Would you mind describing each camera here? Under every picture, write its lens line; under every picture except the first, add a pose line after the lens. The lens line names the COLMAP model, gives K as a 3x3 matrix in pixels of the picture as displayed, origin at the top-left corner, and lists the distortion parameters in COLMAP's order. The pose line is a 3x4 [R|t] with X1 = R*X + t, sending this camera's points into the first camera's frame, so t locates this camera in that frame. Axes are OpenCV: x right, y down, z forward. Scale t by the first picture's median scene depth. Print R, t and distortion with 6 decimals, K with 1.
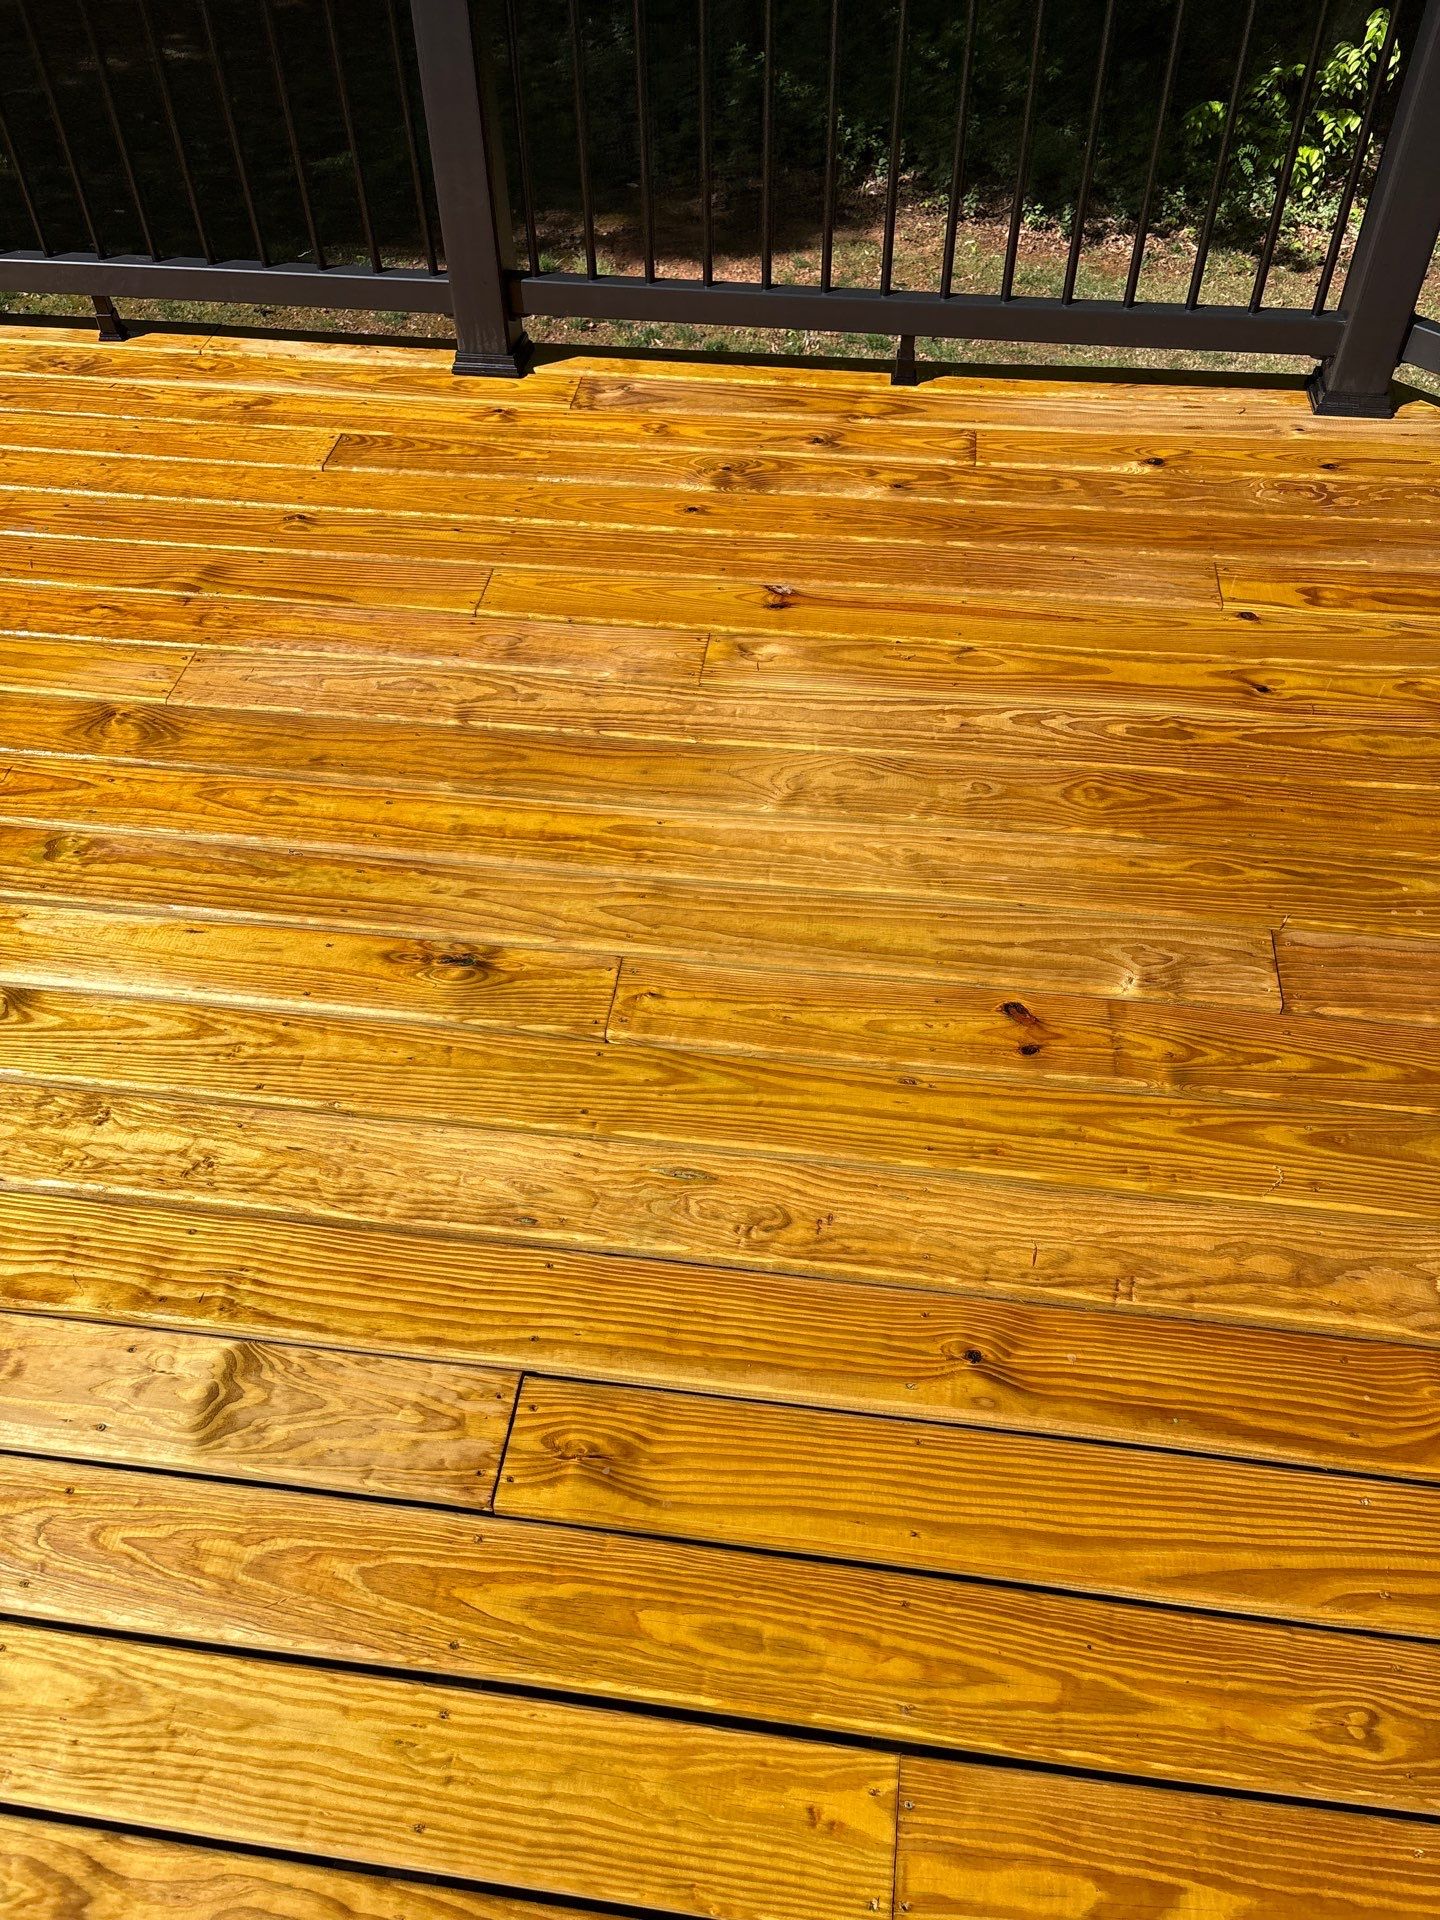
lens RADIAL K [[1489.1, 0, 720.0], [0, 1489.1, 960.0], [0, 0, 1]] dist [0.067840, -0.088638]
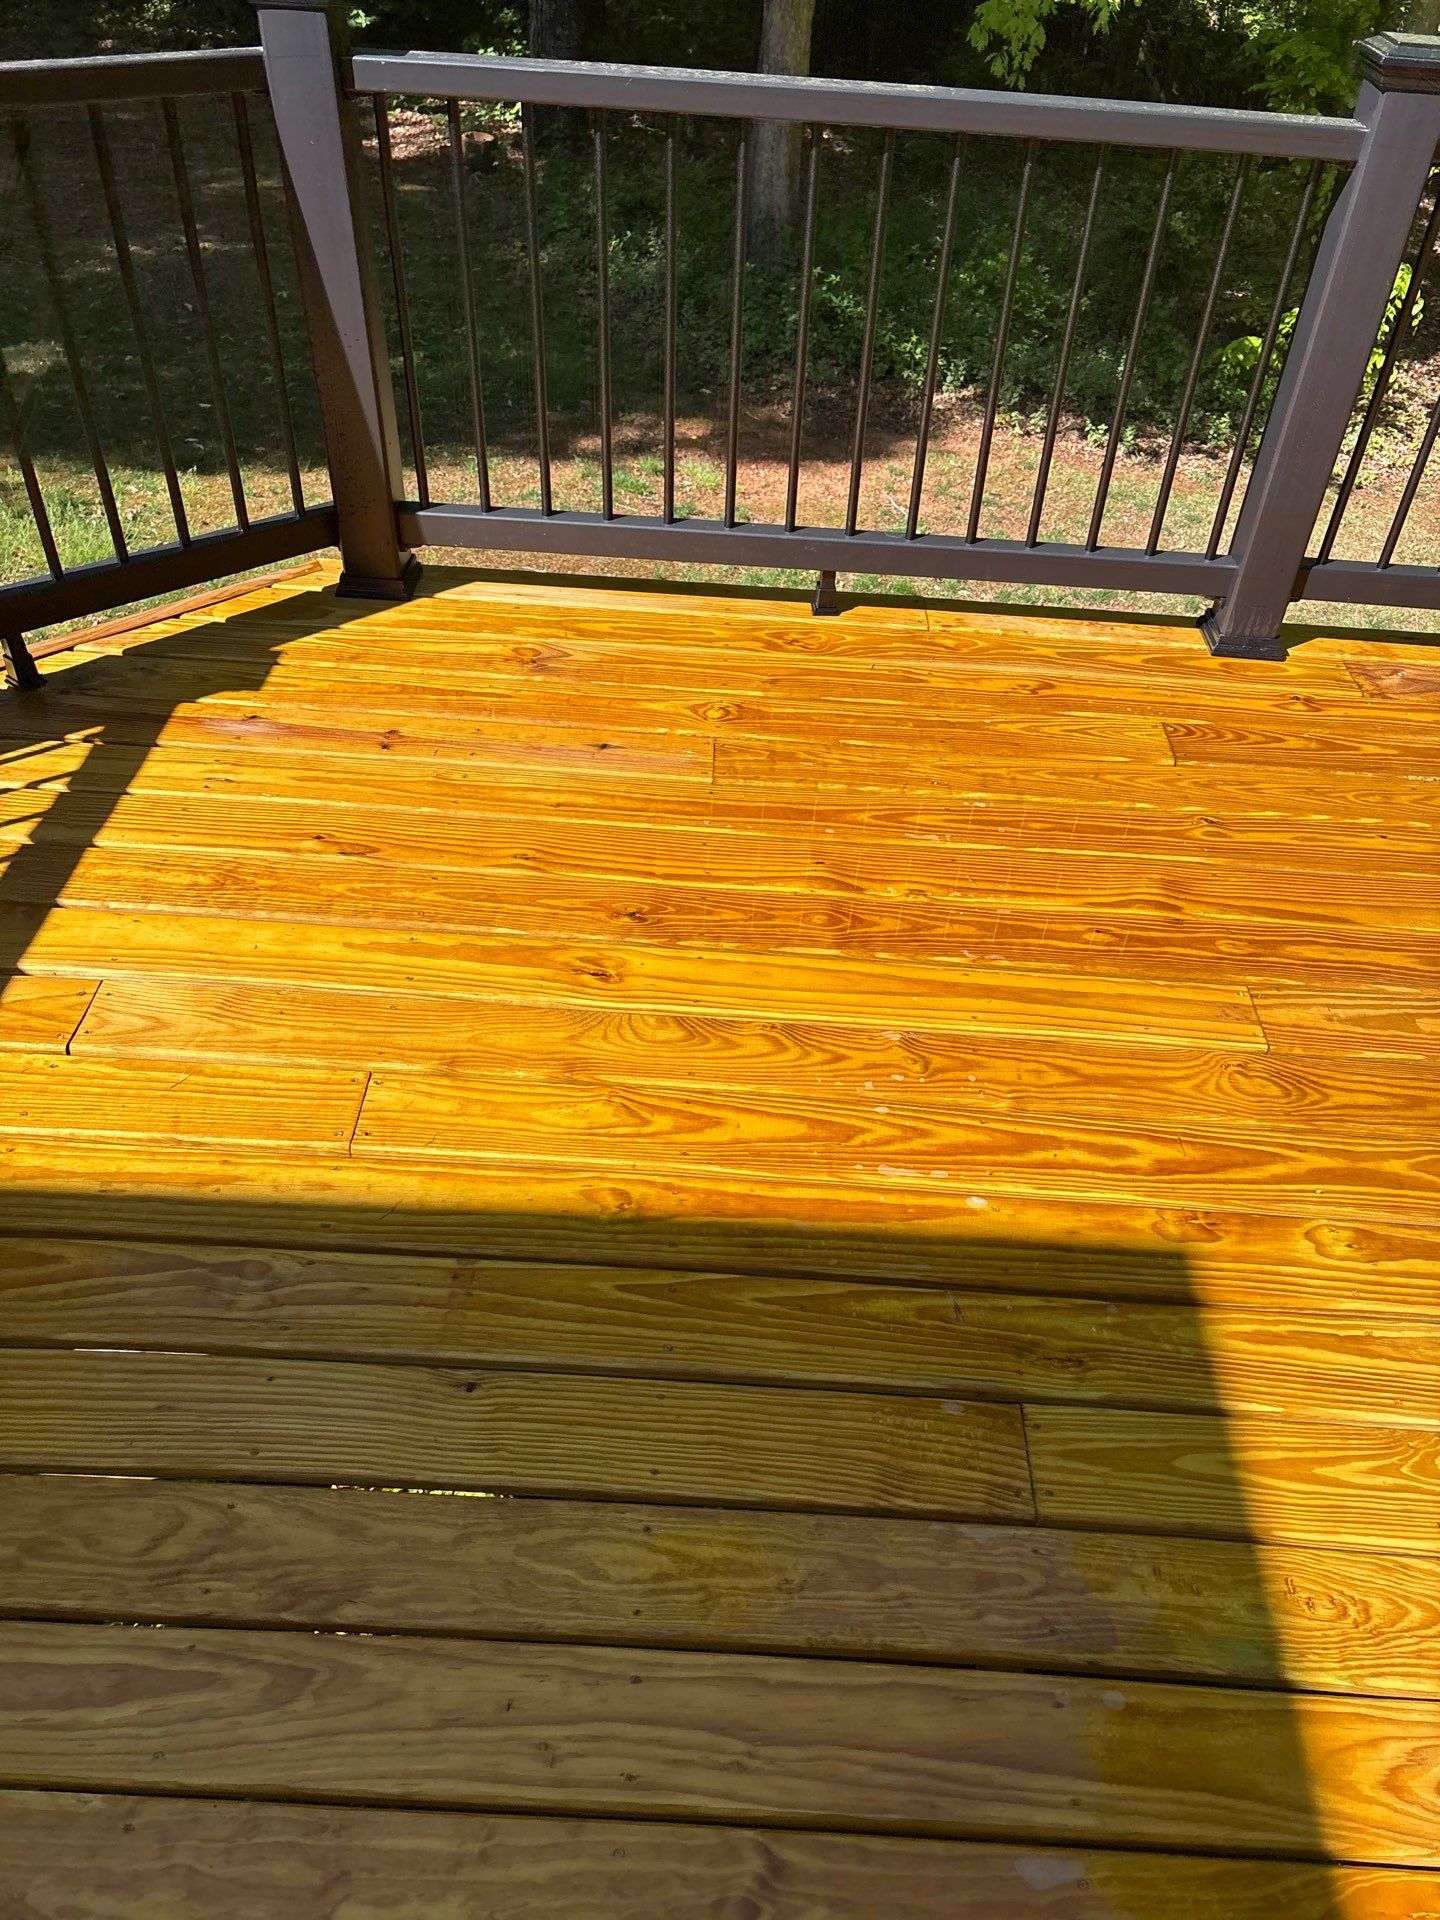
lens RADIAL K [[1510.9, 0, 760.7], [0, 1510.9, 965.9], [0, 0, 1]] dist [-0.004504, -0.000369]
pose [[0.988719, -0.017258, 0.148785, -0.699688], [0.031326, 0.995198, -0.092732, -0.127626], [-0.146471, 0.096347, 0.984512, 0.124004]]
